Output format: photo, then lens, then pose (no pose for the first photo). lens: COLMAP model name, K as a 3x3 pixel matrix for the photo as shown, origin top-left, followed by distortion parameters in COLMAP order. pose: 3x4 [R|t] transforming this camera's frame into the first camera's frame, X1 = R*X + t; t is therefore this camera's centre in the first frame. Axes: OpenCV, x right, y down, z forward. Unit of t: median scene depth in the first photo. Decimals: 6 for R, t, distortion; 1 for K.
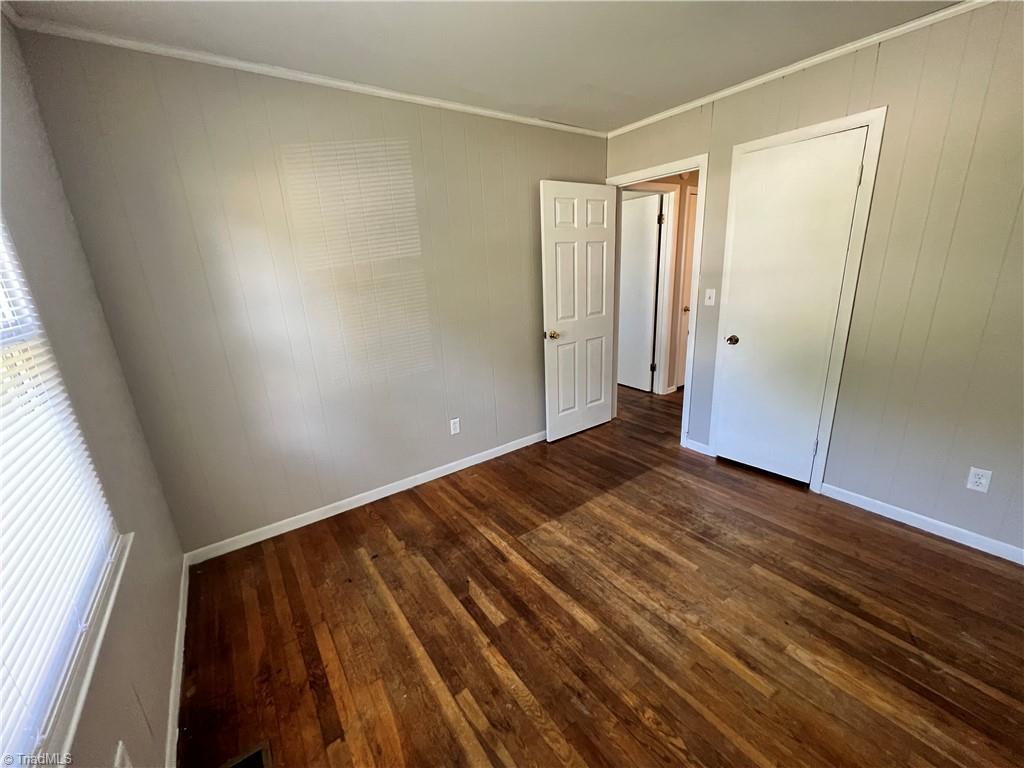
lens RADIAL K [[412.1, 0, 511.2], [0, 412.1, 386.0], [0, 0, 1]] dist [0.003033, 0.000643]
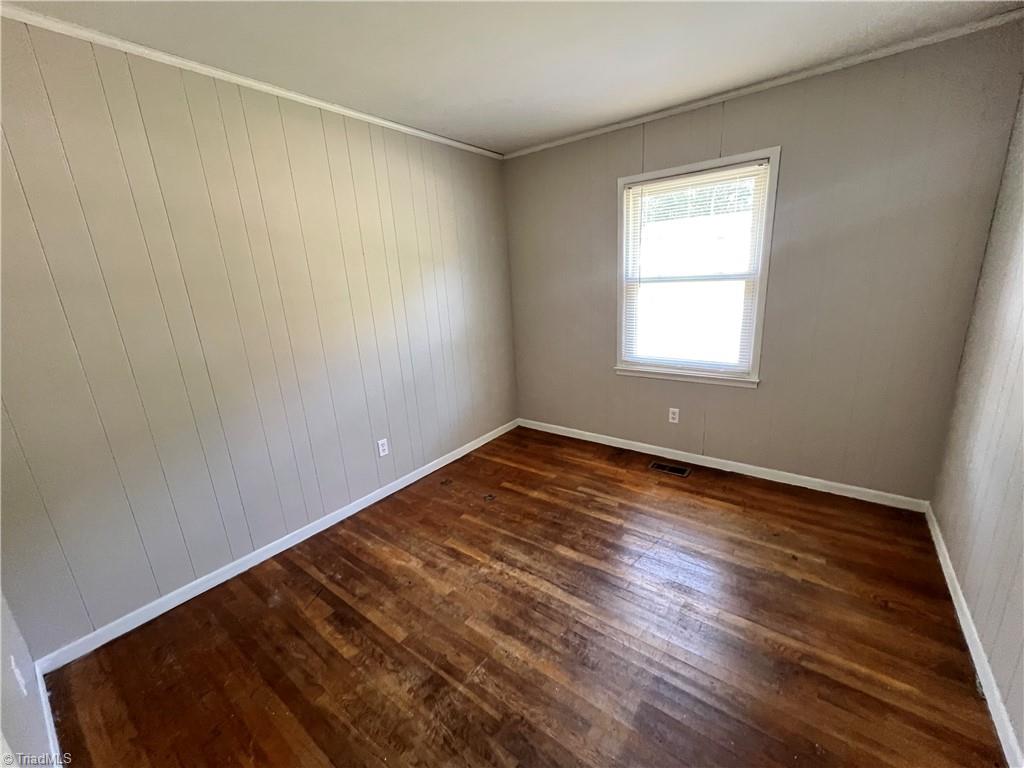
lens RADIAL K [[412.1, 0, 513.5], [0, 412.1, 385.8], [0, 0, 1]] dist [0.003033, 0.000643]
pose [[-0.950552, 0.172084, -0.258529, 0.555239], [0.012338, 0.852717, 0.522228, -0.511550], [0.310319, 0.493215, -0.812675, 1.683086]]
